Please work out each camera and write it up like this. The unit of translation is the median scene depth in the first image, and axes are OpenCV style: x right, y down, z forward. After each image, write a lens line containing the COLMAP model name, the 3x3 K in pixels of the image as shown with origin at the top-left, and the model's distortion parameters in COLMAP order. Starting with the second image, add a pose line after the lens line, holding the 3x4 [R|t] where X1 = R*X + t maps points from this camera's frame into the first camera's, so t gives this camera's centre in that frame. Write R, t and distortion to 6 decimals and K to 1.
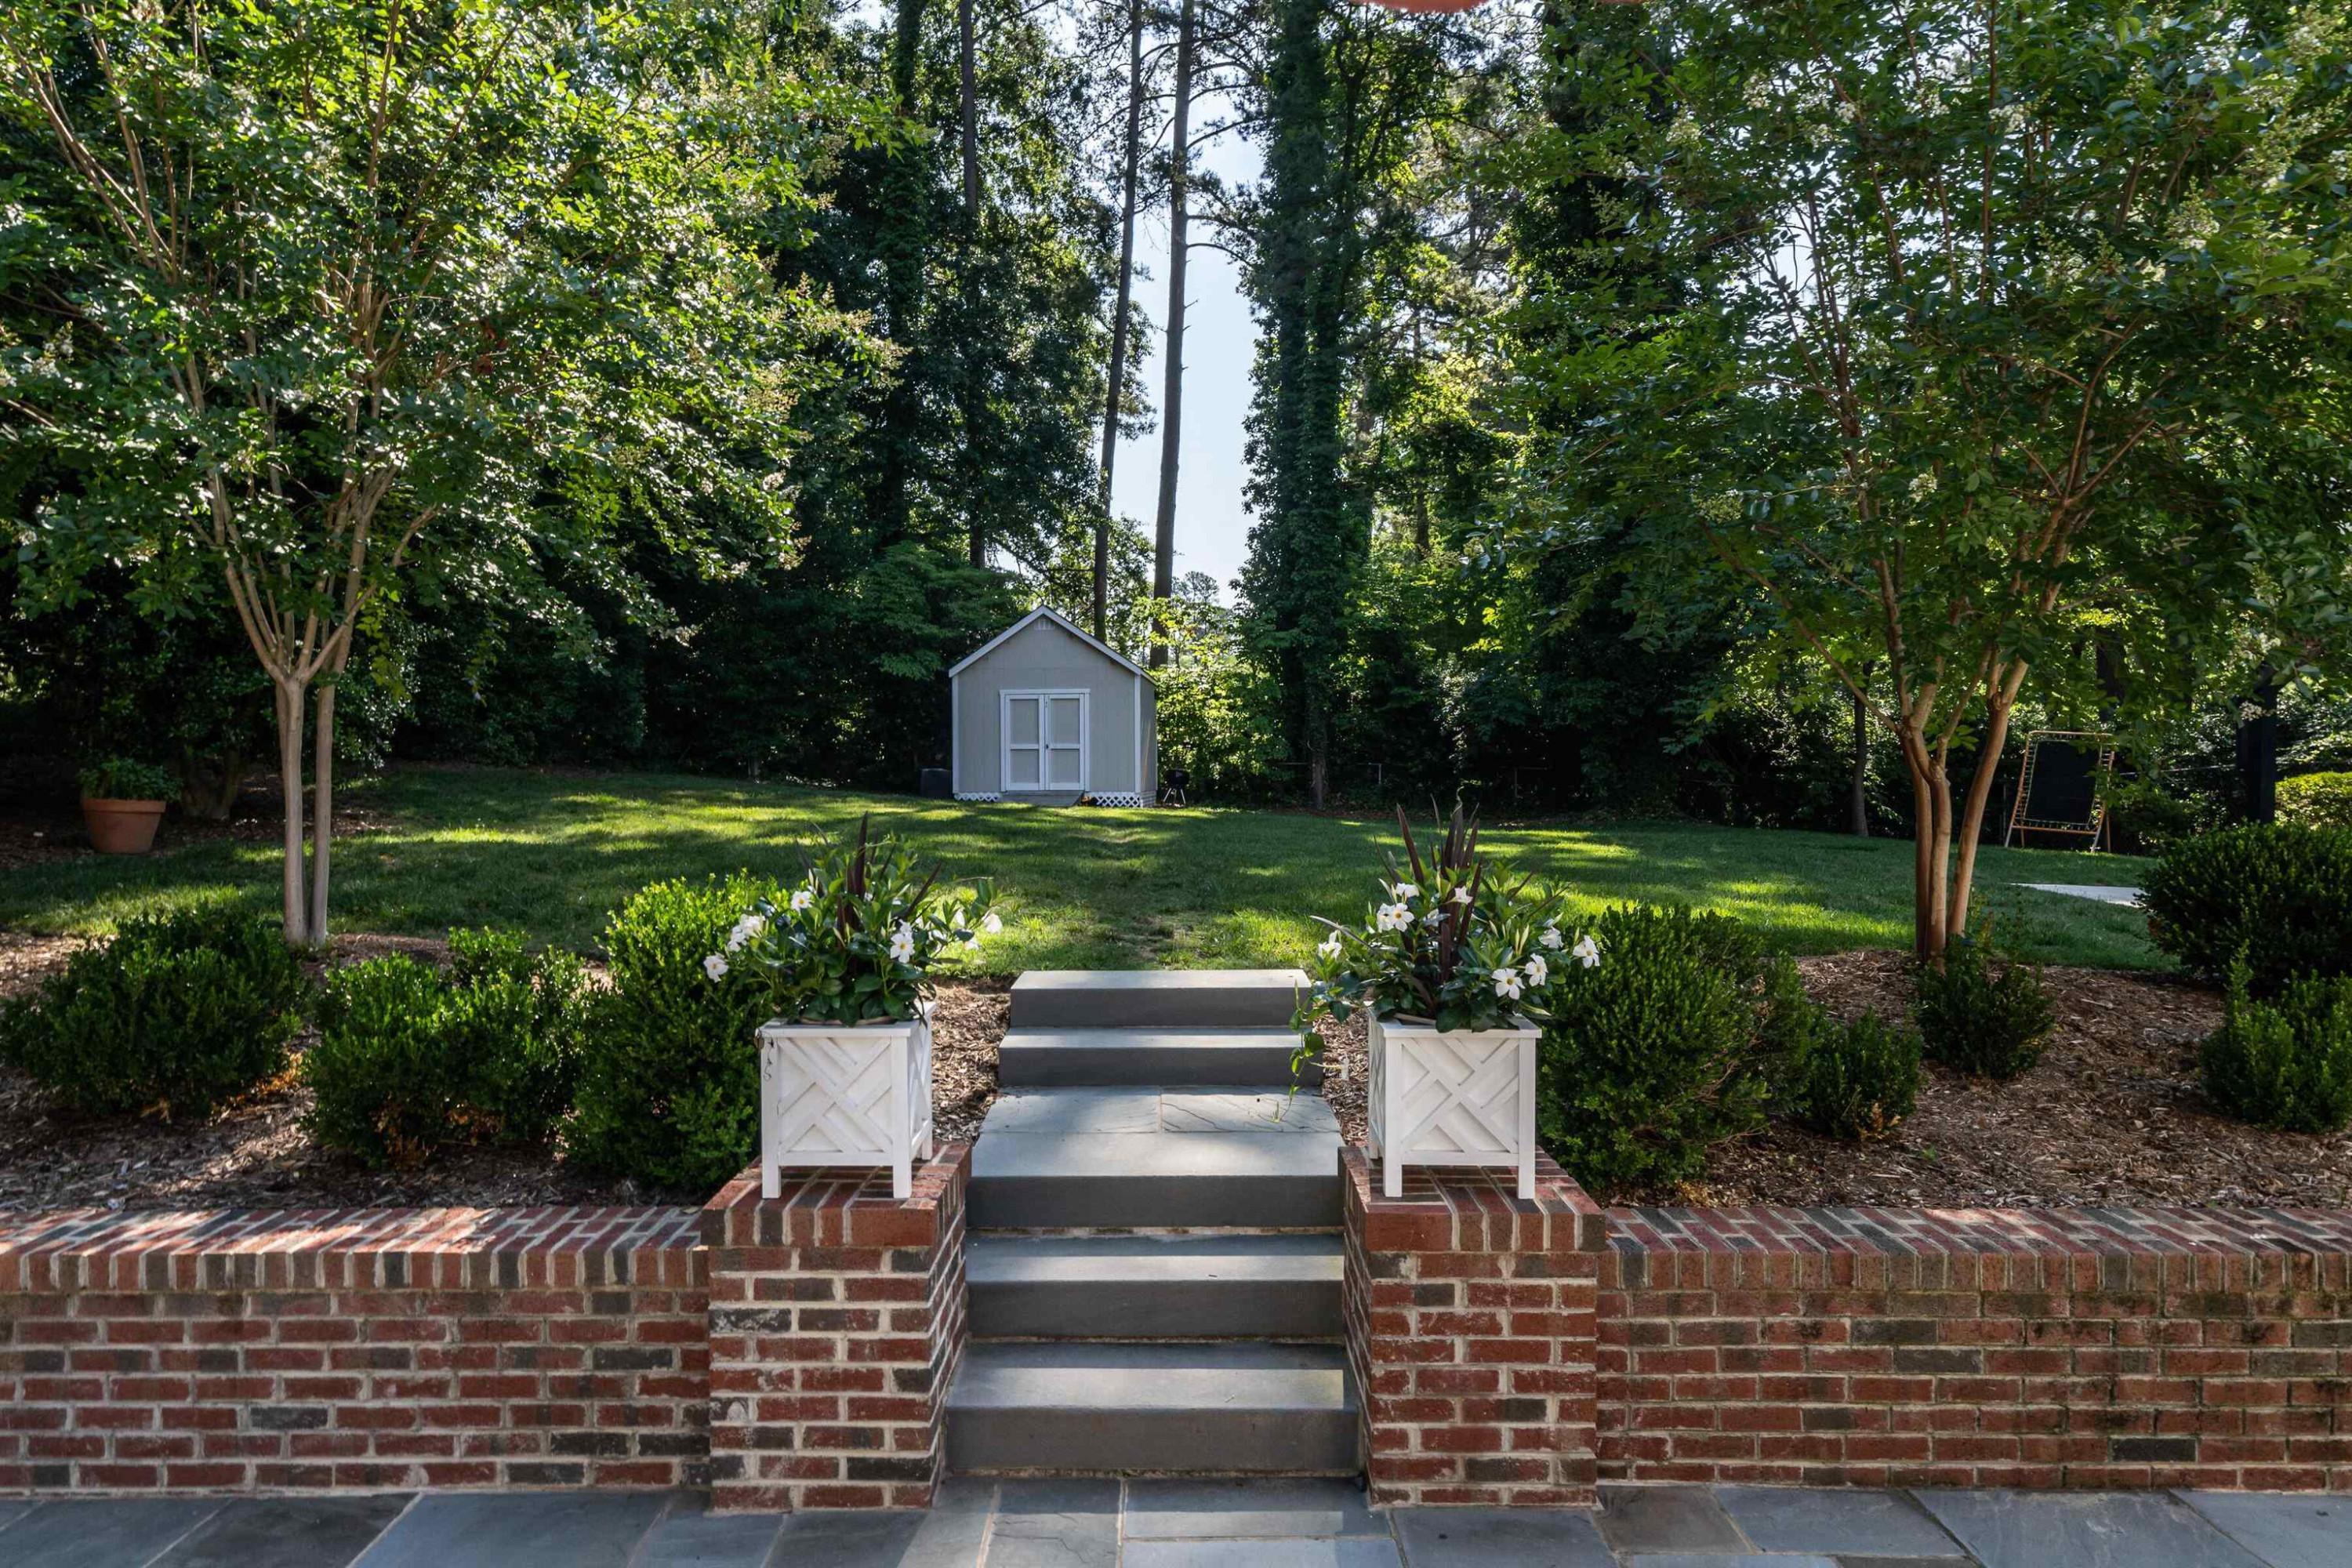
lens RADIAL K [[1315.3, 0, 1177.8], [0, 1315.3, 783.9], [0, 0, 1]] dist [-0.006514, -0.000928]
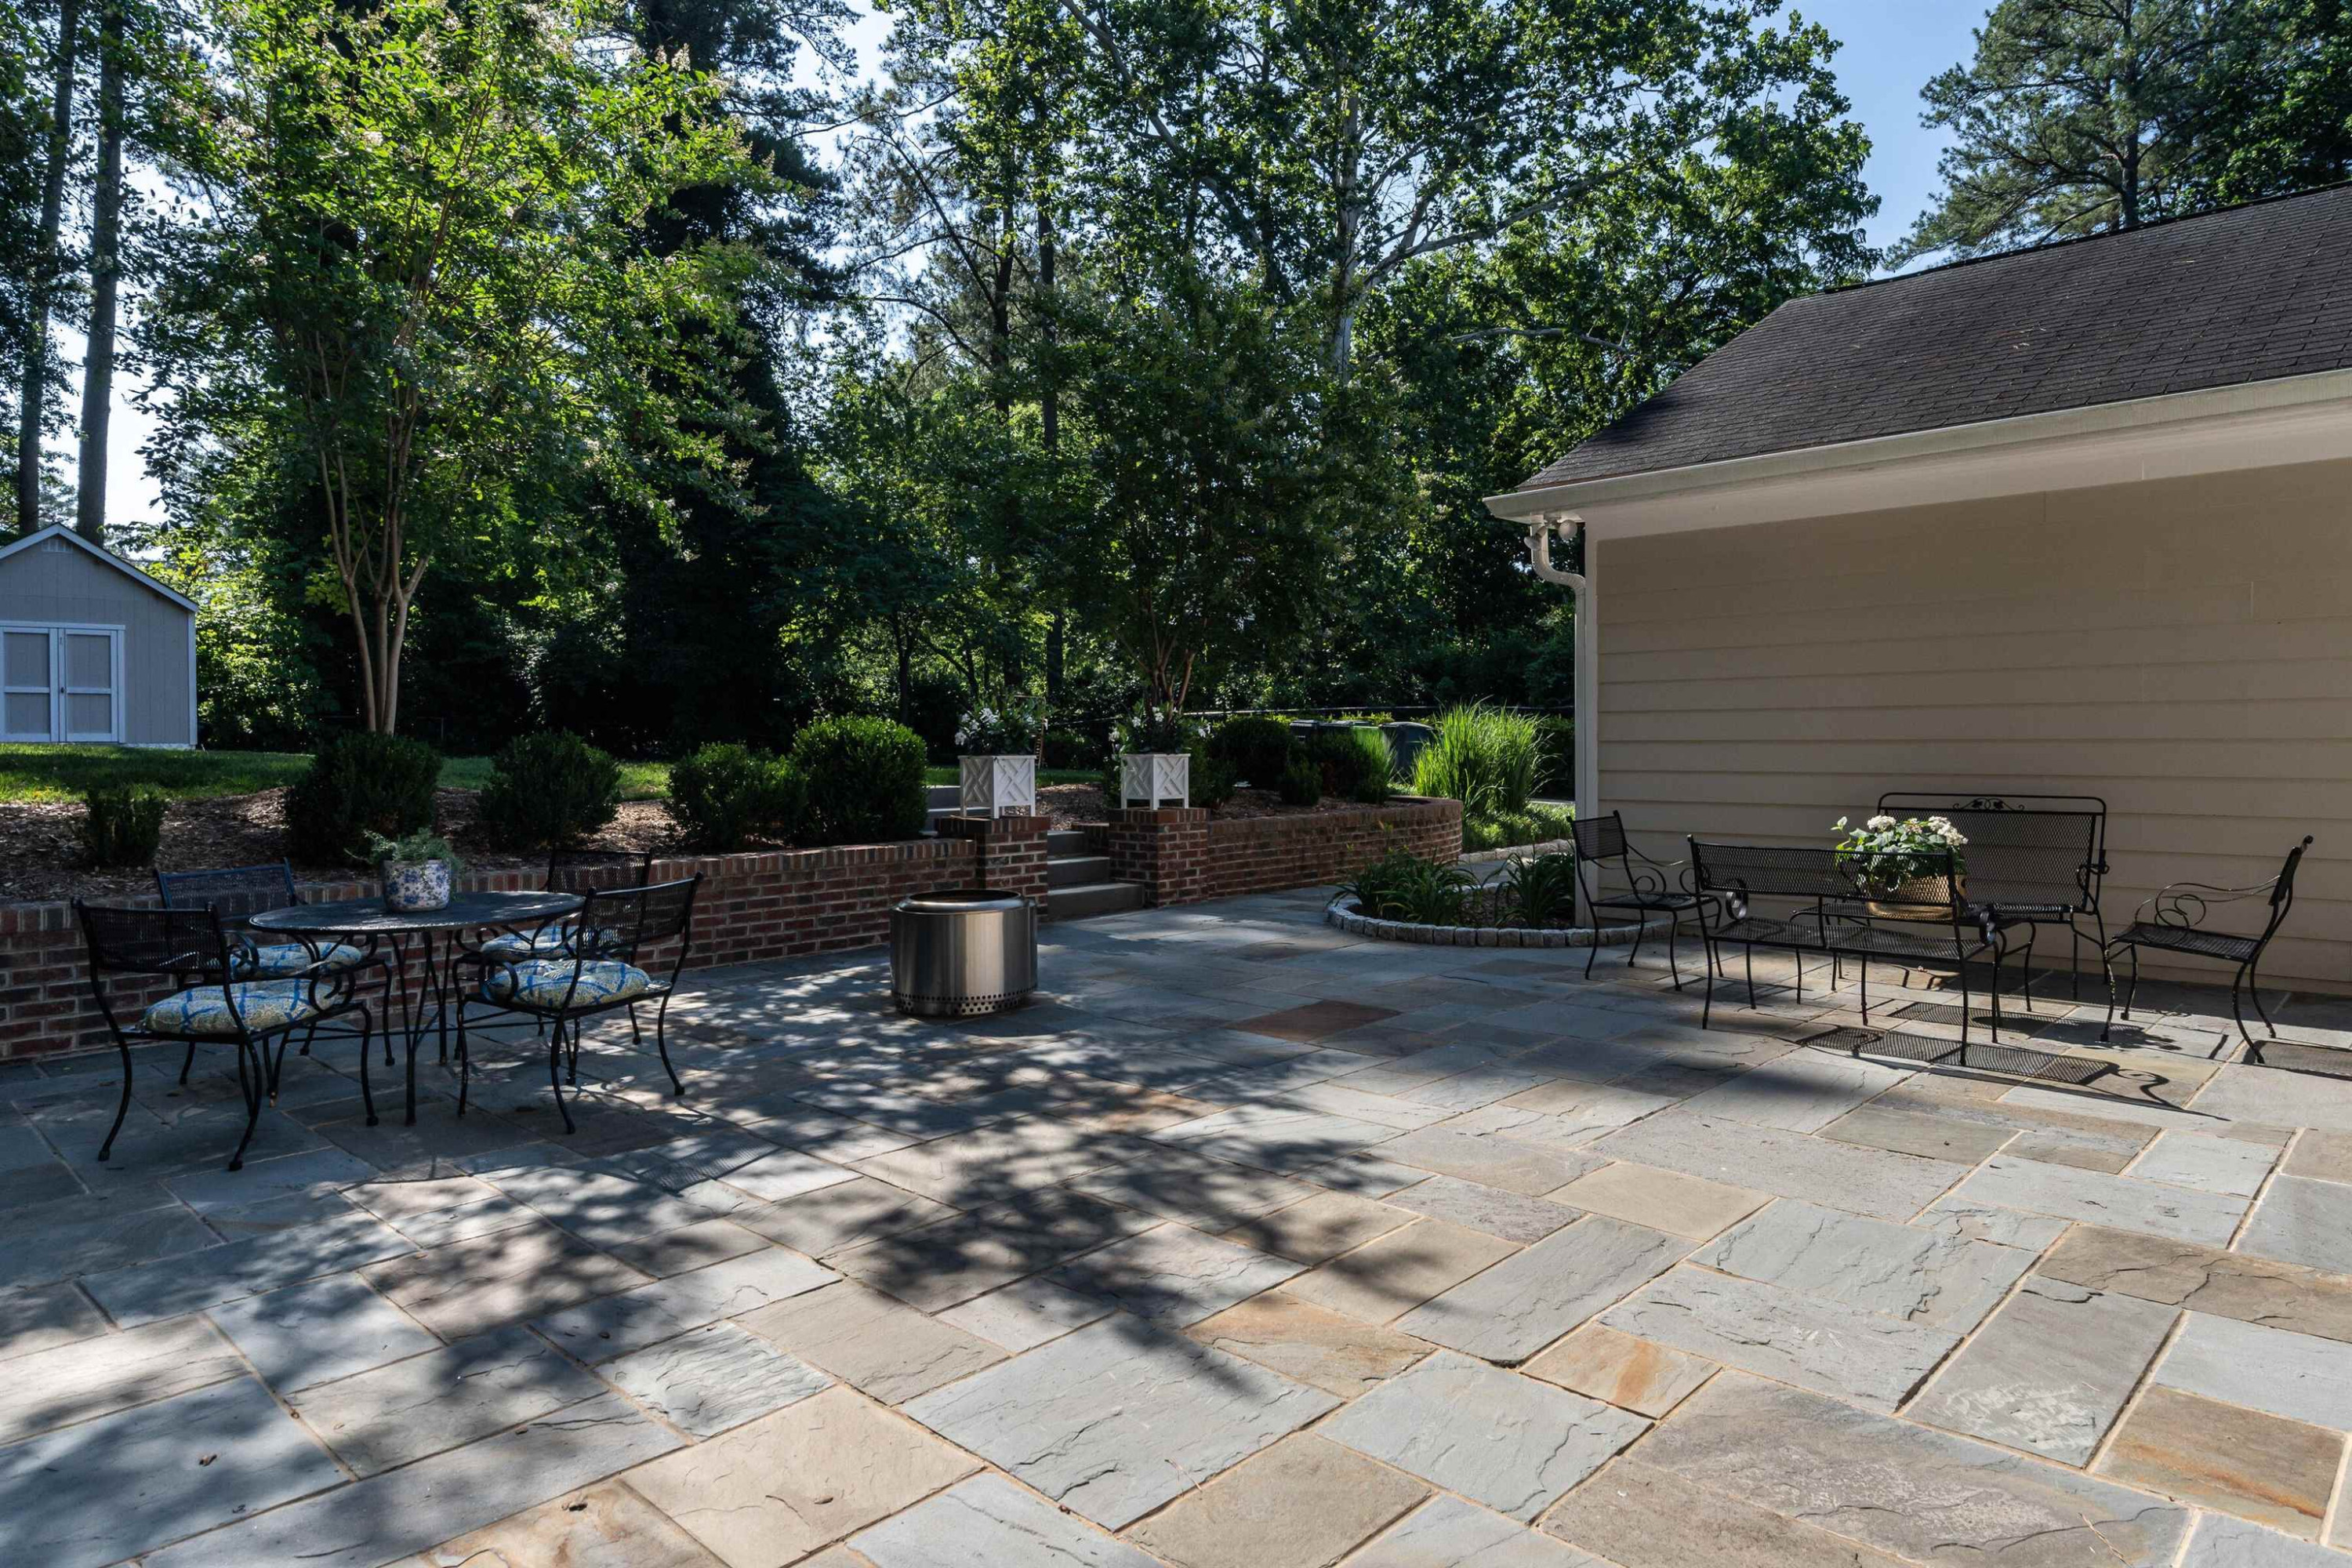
lens RADIAL K [[1315.3, 0, 1178.0], [0, 1315.3, 774.8], [0, 0, 1]] dist [-0.006514, -0.000928]
pose [[0.682643, -0.014122, 0.730616, -2.053904], [0.006232, 0.999889, 0.013503, 0.193705], [-0.730726, -0.004664, 0.682655, -1.133345]]
